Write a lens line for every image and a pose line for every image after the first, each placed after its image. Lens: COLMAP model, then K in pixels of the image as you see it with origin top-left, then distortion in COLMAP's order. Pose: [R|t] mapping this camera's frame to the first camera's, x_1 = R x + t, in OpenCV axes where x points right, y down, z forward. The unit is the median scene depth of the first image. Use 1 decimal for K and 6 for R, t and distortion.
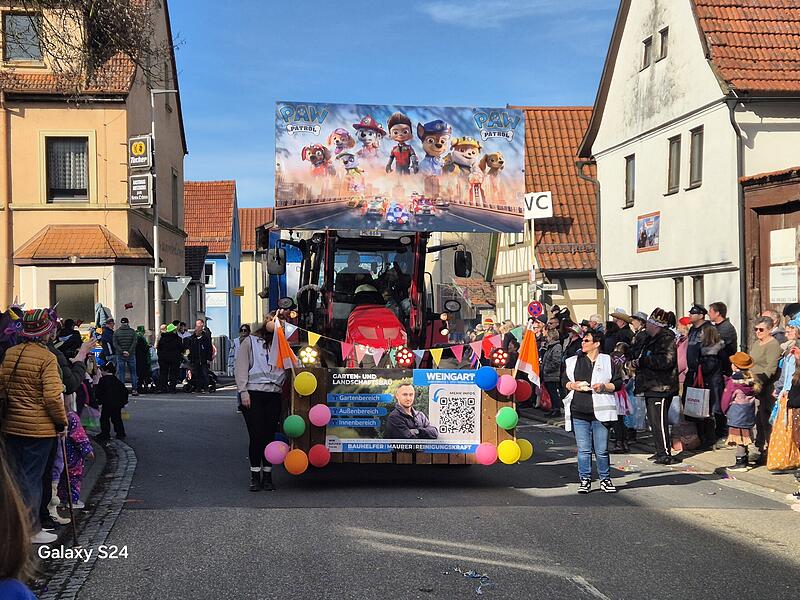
lens RADIAL K [[1306.8, 0, 402.4], [0, 1306.8, 300.7], [0, 0, 1]] dist [0.129270, -0.144263]
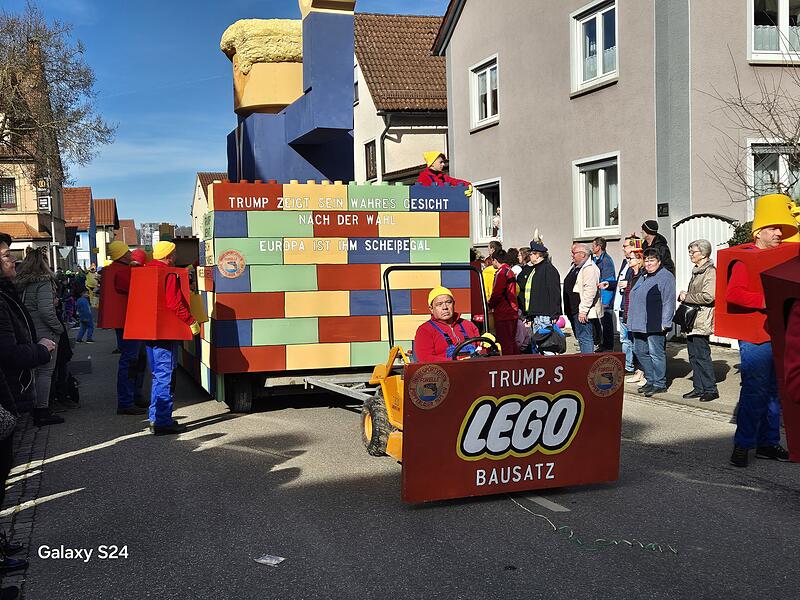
lens RADIAL K [[925.9, 0, 384.8], [0, 925.9, 313.7], [0, 0, 1]] dist [0.098814, -0.059561]
pose [[0.984025, -0.035495, 0.174456, 0.059450], [0.022854, 0.997001, 0.073941, -0.010992], [-0.176557, -0.068773, 0.981885, -0.527580]]
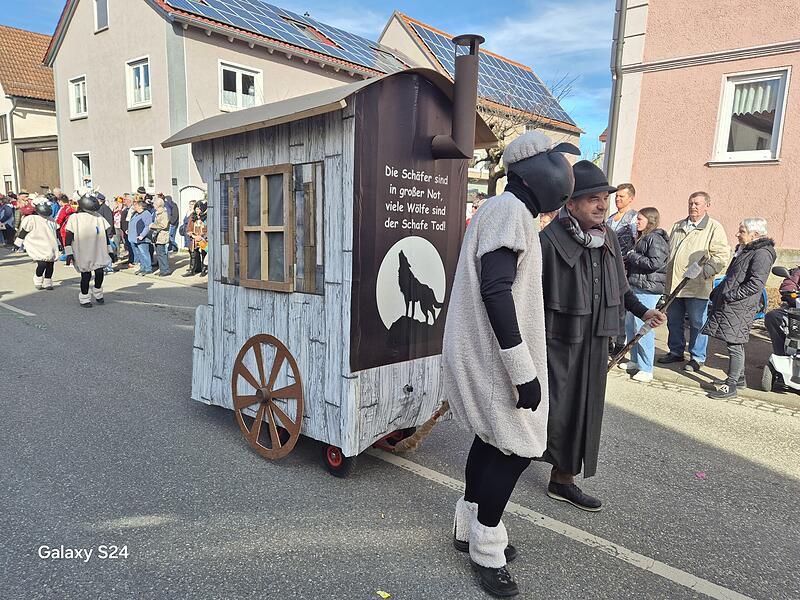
lens RADIAL K [[558.0, 0, 402.8], [0, 558.0, 299.1], [0, 0, 1]] dist [0.085467, -0.079973]
pose [[0.748868, -0.068285, 0.659192, 0.081101], [-0.052144, 0.985522, 0.161328, -0.013166], [-0.660664, -0.155186, 0.734466, -0.638551]]
